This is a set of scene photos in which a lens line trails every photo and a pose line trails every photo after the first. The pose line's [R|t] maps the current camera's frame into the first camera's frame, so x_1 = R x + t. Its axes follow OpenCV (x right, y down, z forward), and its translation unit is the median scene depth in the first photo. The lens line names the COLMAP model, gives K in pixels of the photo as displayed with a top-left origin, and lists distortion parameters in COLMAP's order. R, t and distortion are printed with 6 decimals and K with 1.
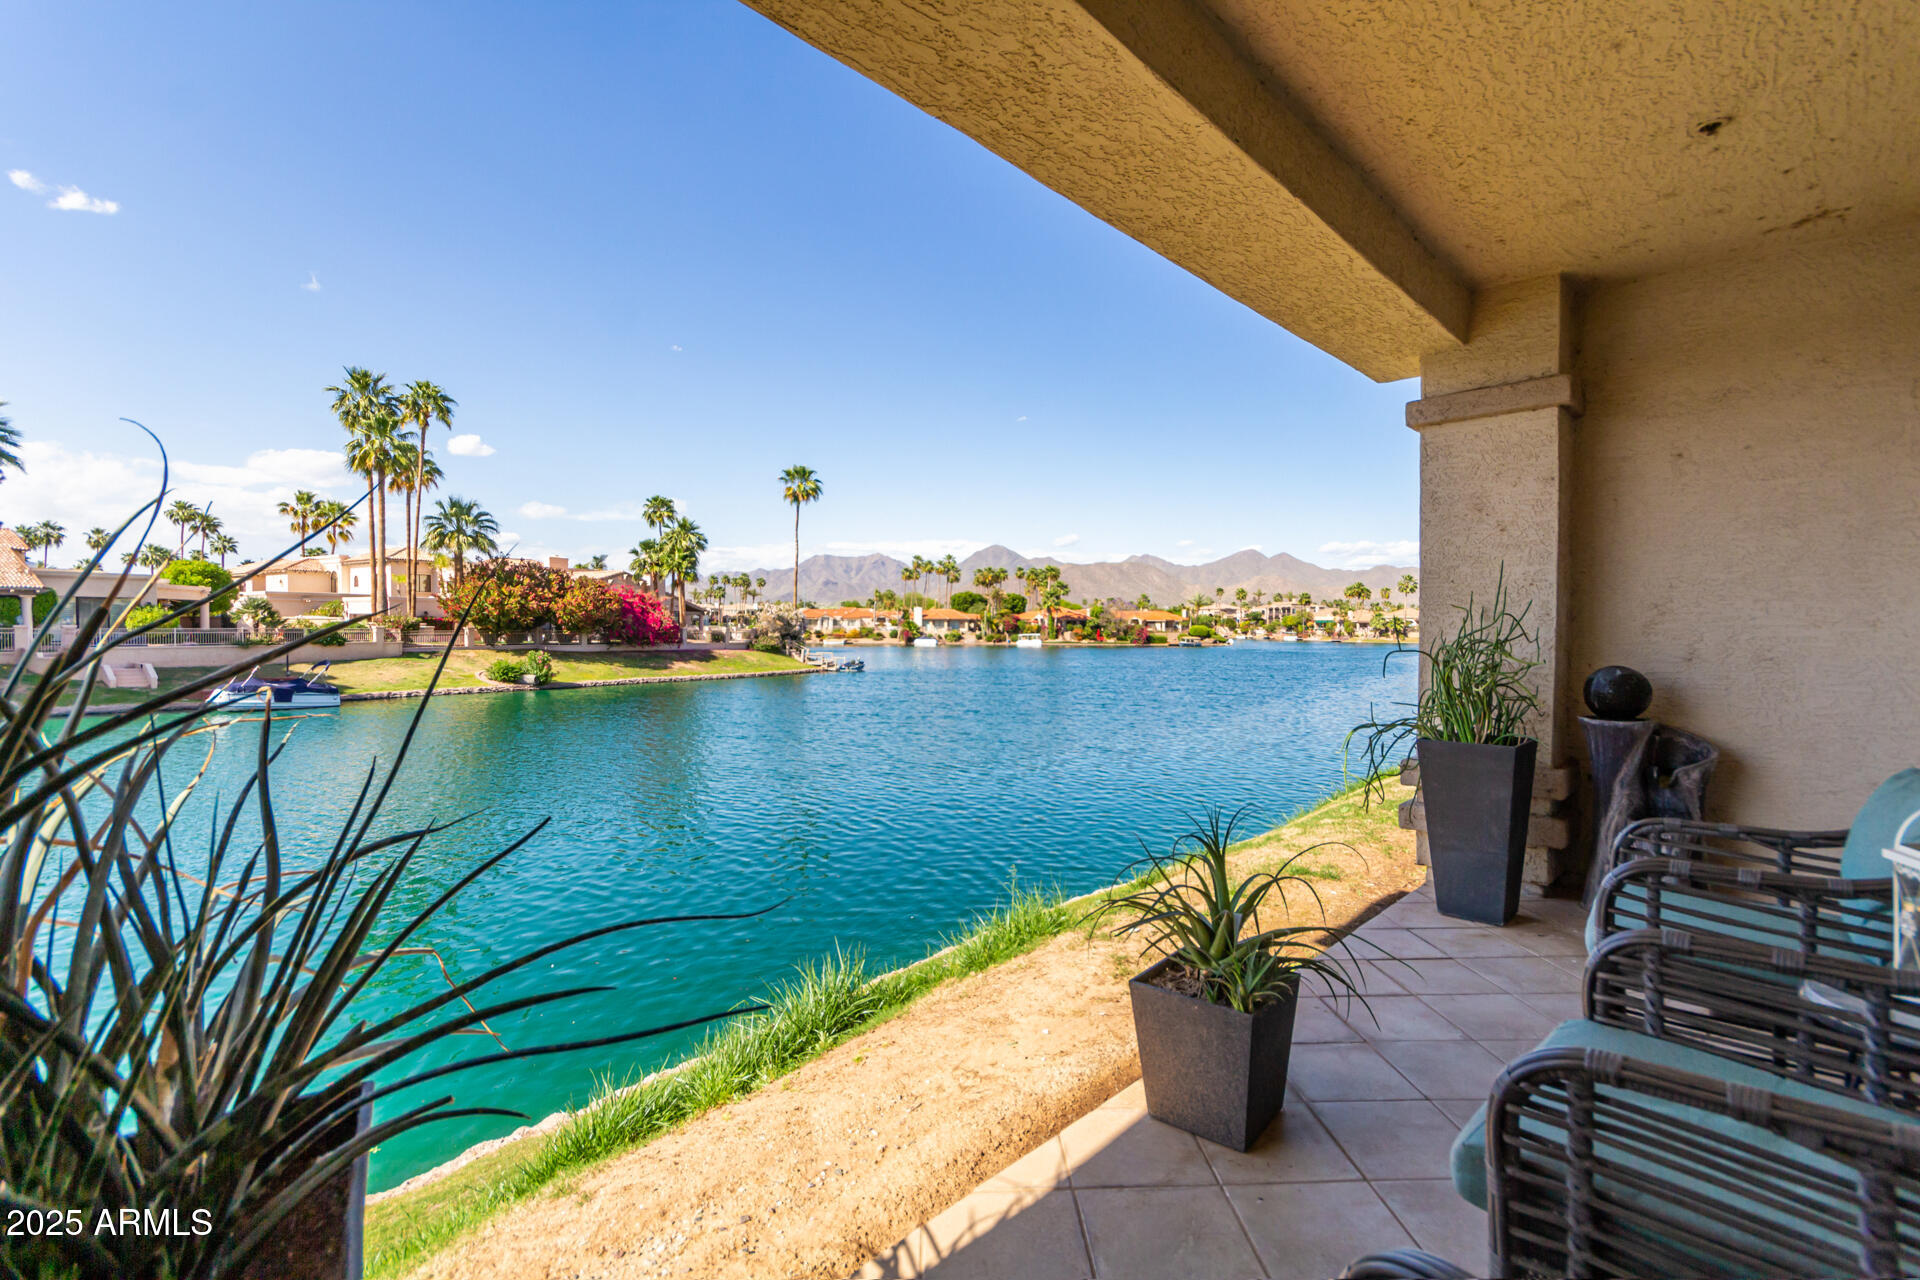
lens RADIAL K [[928.8, 0, 960.0], [0, 928.8, 640.0], [0, 0, 1]] dist [-0.000372, -0.000042]
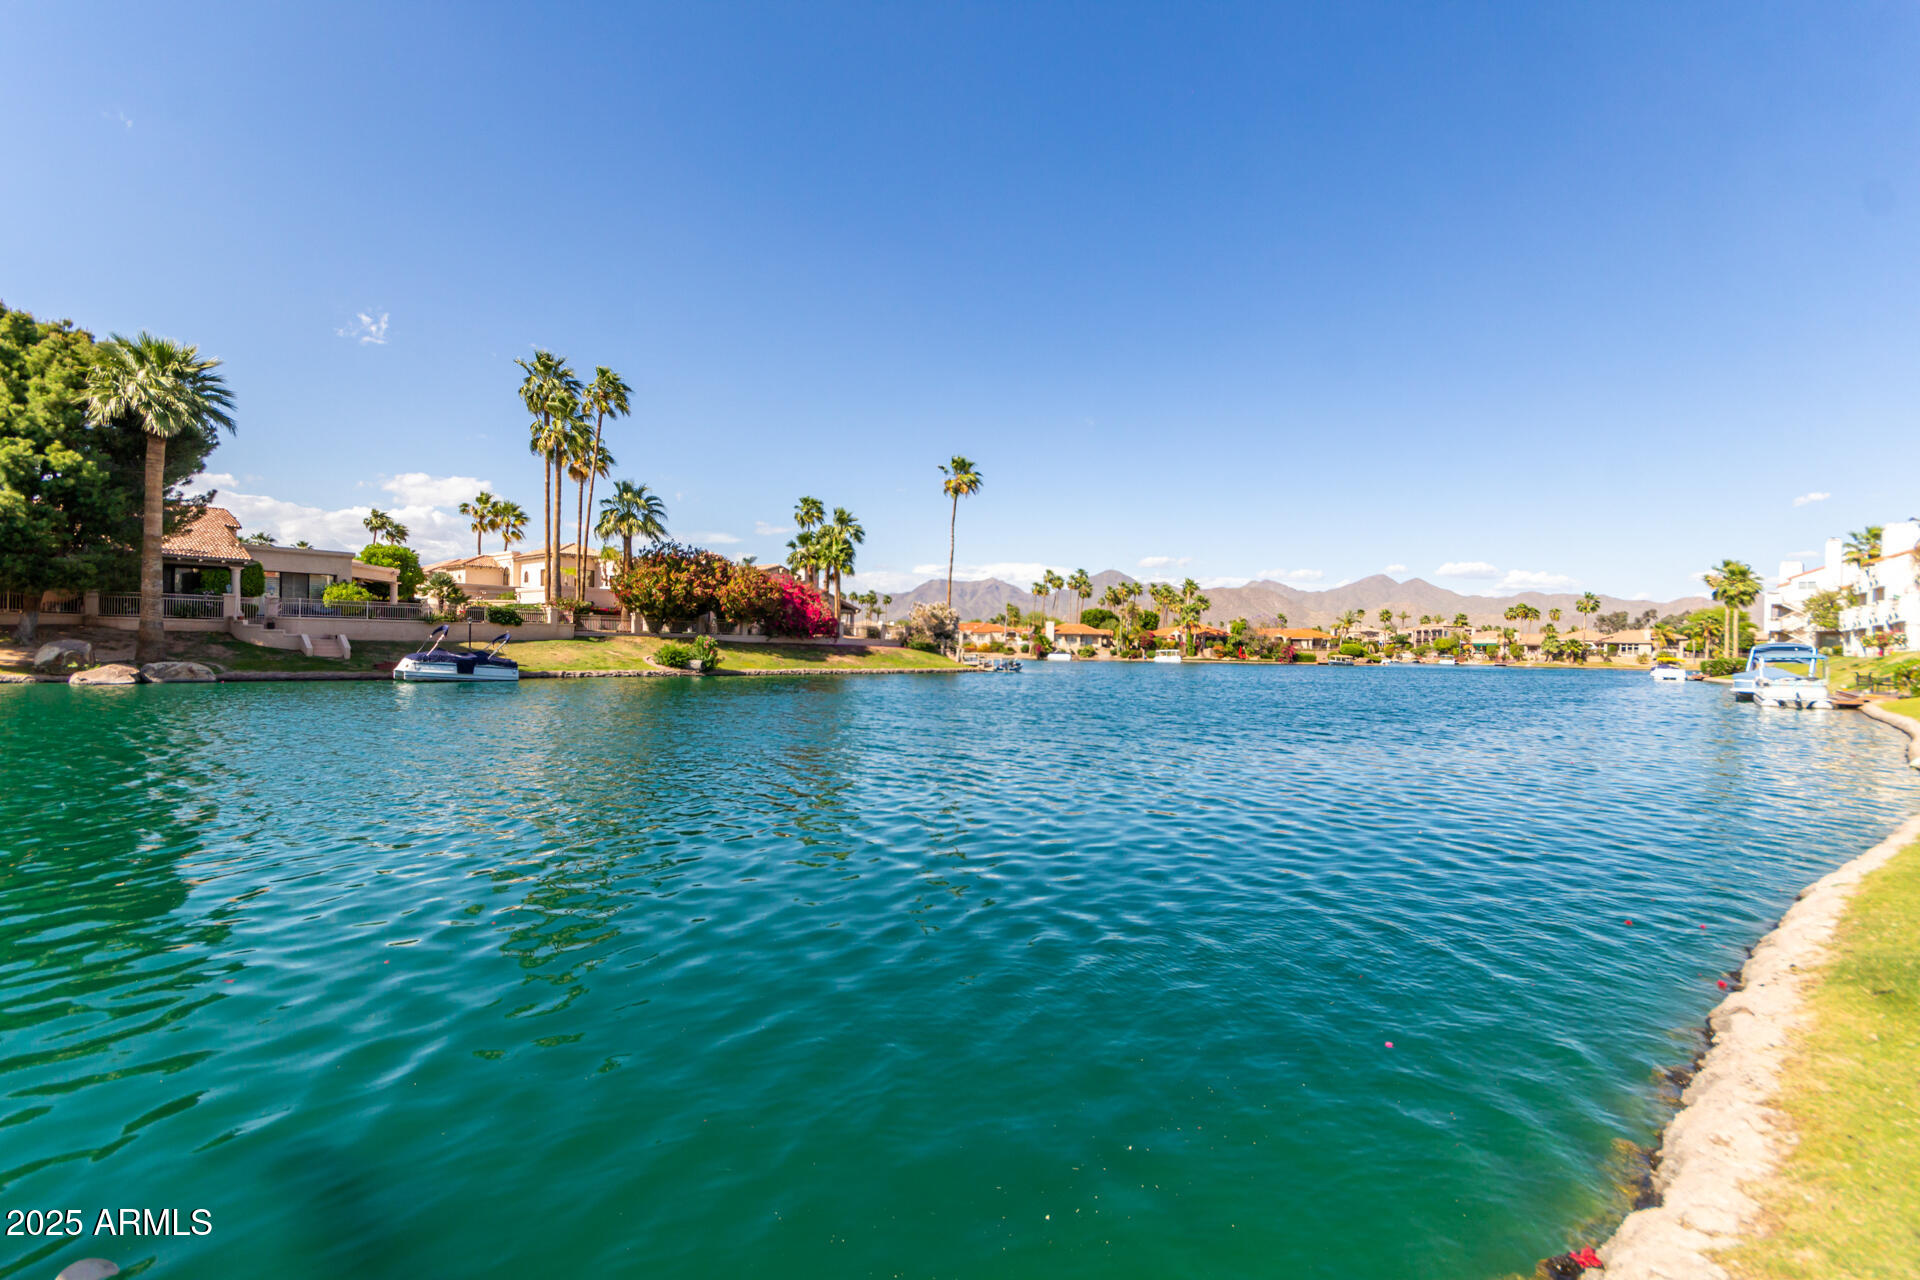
lens RADIAL K [[906.5, 0, 930.1], [0, 906.5, 640.8], [0, 0, 1]] dist [-0.014992, 0.022833]
pose [[0.989826, 0.009172, -0.141986, -0.065896], [-0.013822, 0.999399, -0.031793, 0.032396], [0.141609, 0.033432, 0.989358, 0.076246]]
